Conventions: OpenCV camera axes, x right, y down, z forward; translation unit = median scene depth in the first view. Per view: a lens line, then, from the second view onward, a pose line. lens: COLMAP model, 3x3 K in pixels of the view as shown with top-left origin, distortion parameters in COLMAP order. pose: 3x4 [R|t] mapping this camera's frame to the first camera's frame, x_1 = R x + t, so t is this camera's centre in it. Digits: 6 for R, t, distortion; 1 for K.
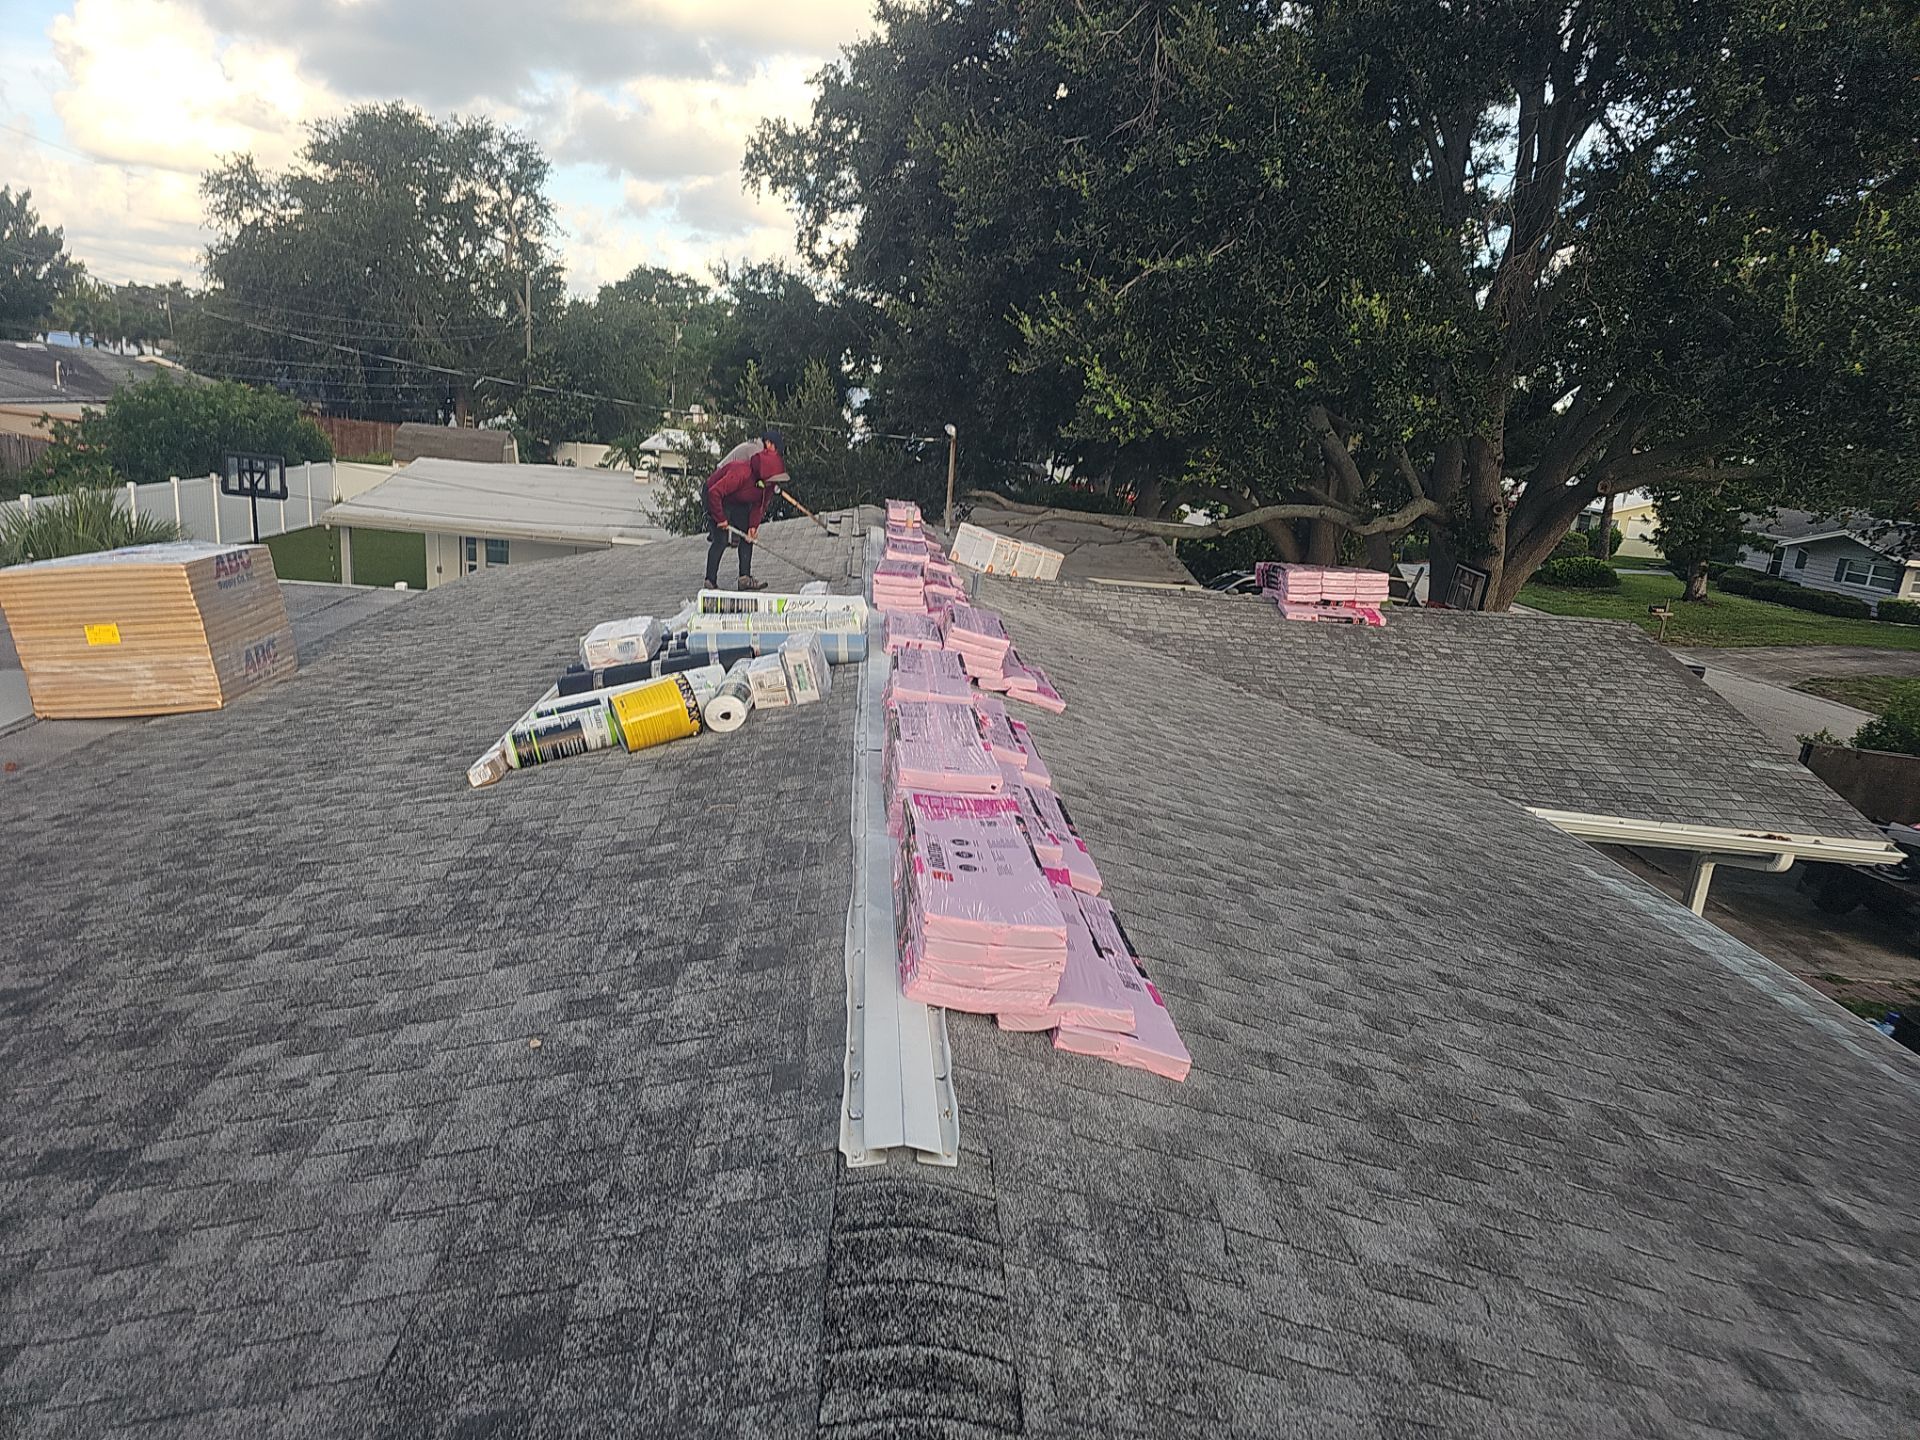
lens RADIAL K [[1288.9, 0, 960.0], [0, 1288.9, 720.0], [0, 0, 1]] dist [0.000970, -0.003230]
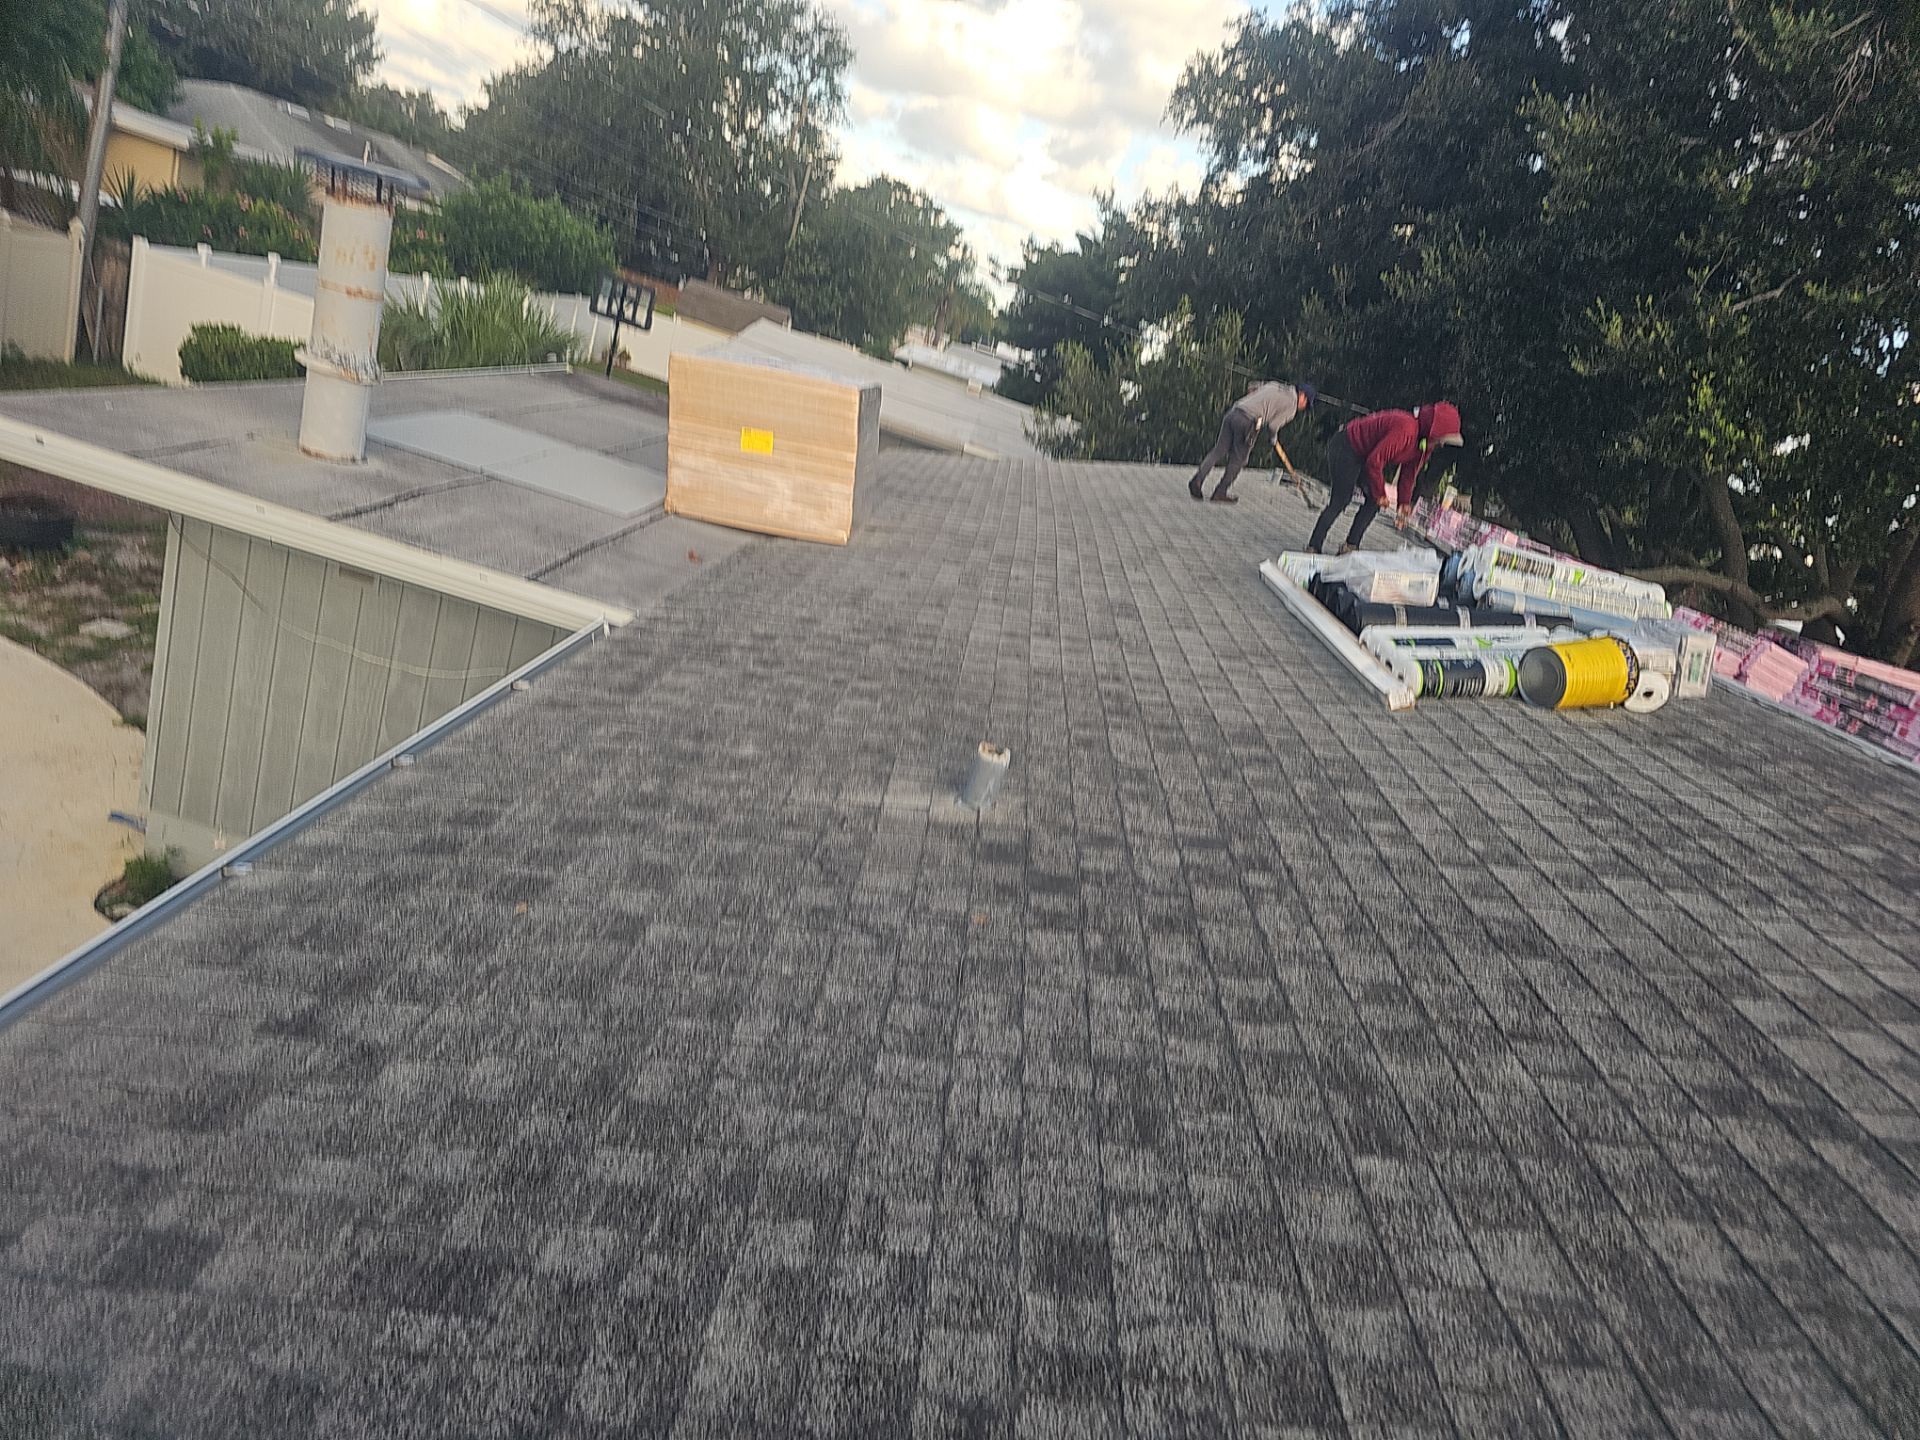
lens RADIAL K [[1274.7, 0, 951.5], [0, 1274.7, 697.8], [0, 0, 1]] dist [0.050213, -0.034823]
pose [[0.970563, 0.232477, -0.062940, -0.165657], [-0.231284, 0.972546, 0.025714, 0.024877], [0.067190, -0.010400, 0.997686, 0.017476]]
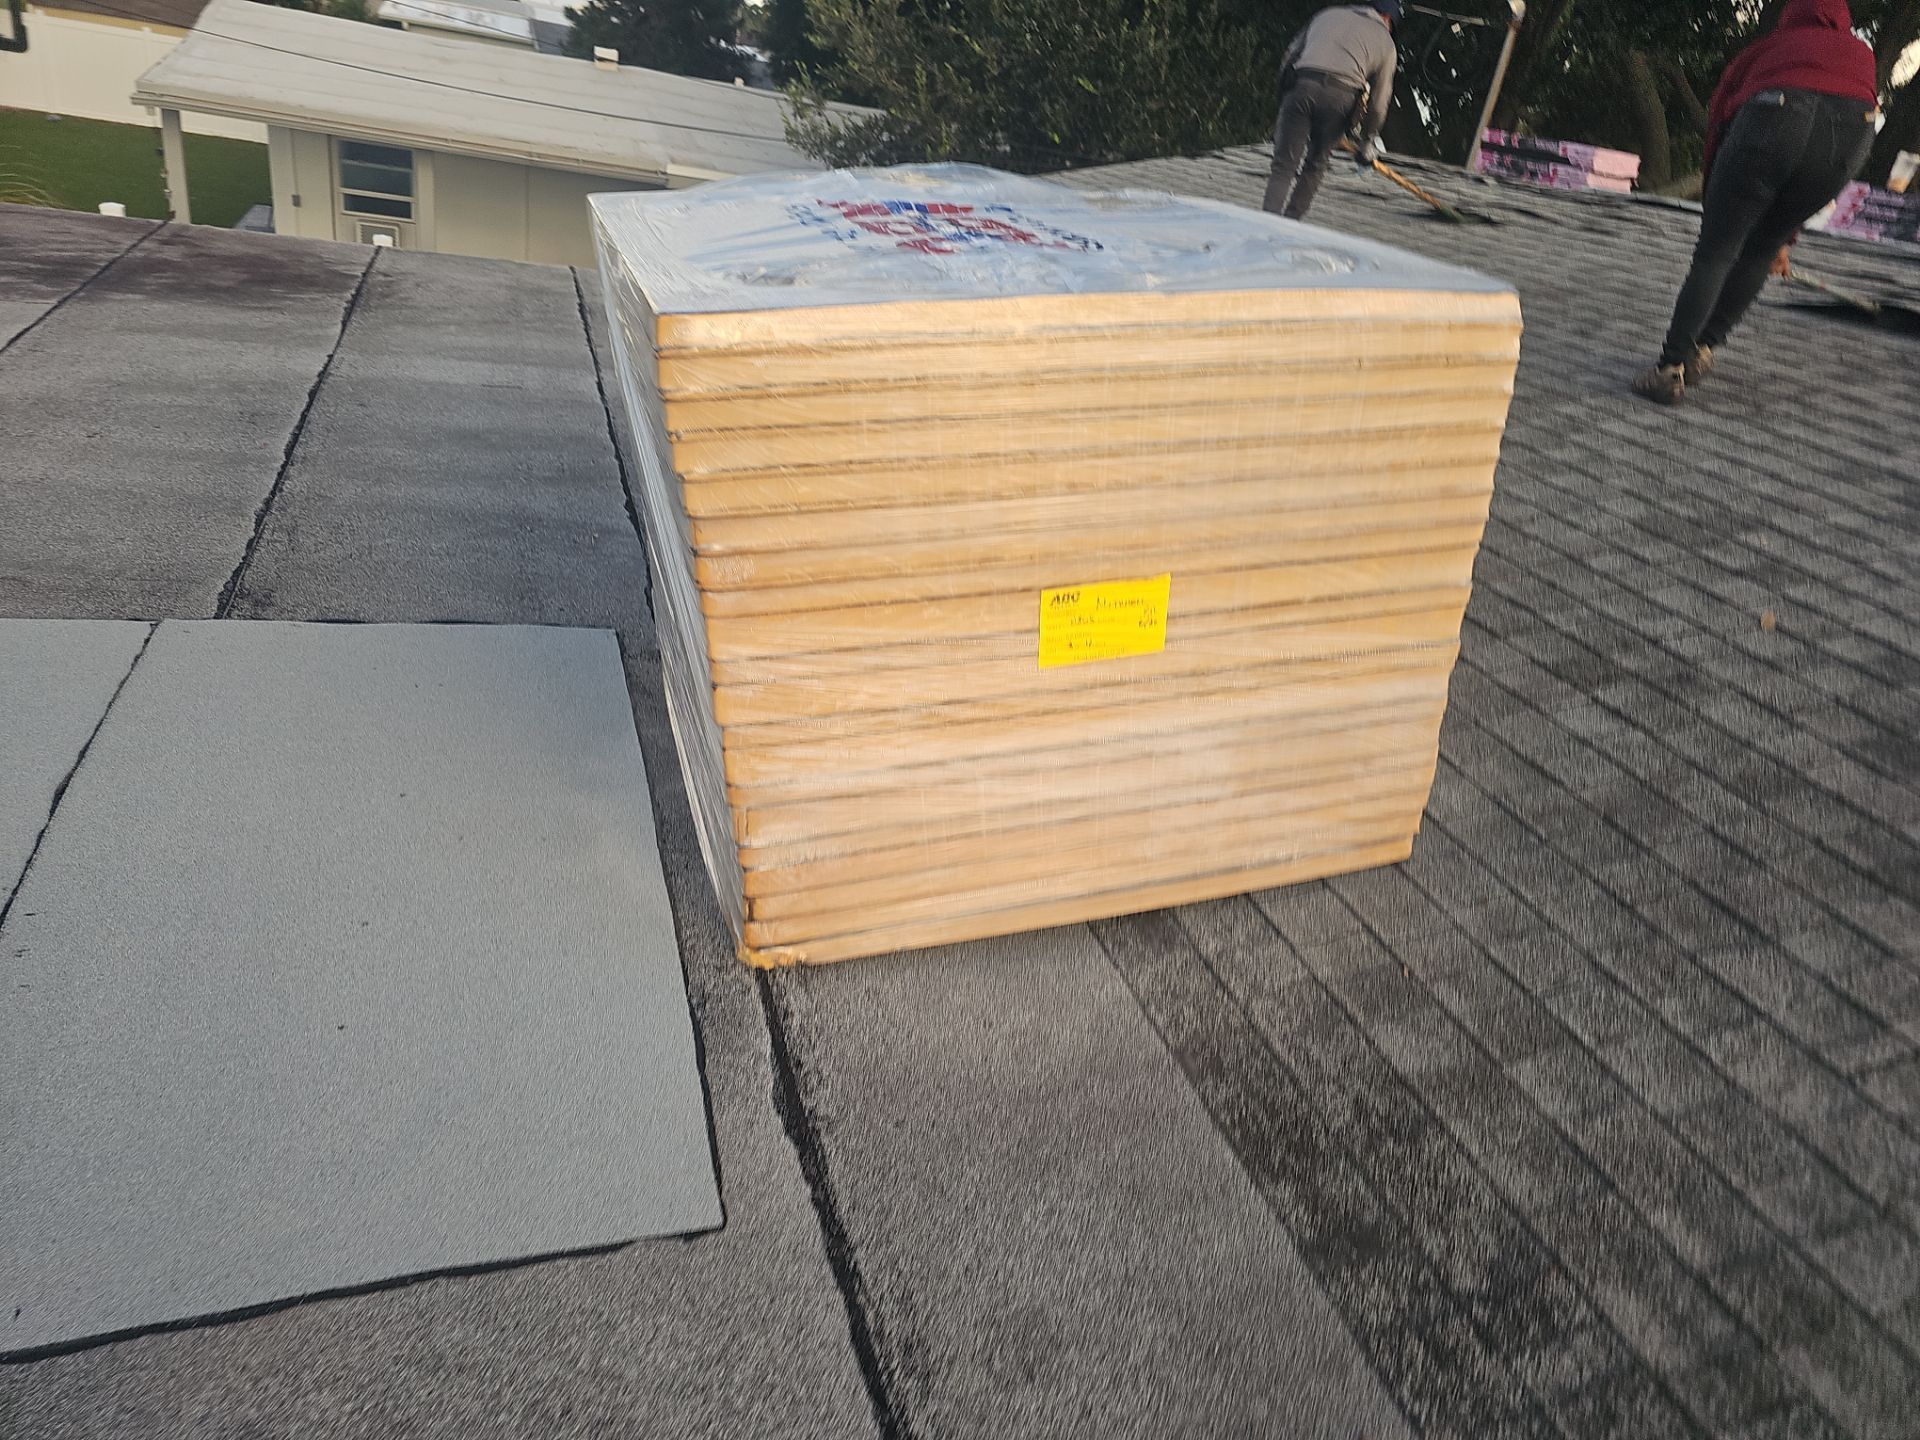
lens RADIAL K [[1274.7, 0, 951.5], [0, 1274.7, 697.8], [0, 0, 1]] dist [0.050213, -0.034823]
pose [[0.971020, -0.038994, 0.235797, -0.294874], [-0.018205, 0.971666, 0.235654, -0.041193], [-0.238305, -0.233118, 0.942797, 0.318048]]
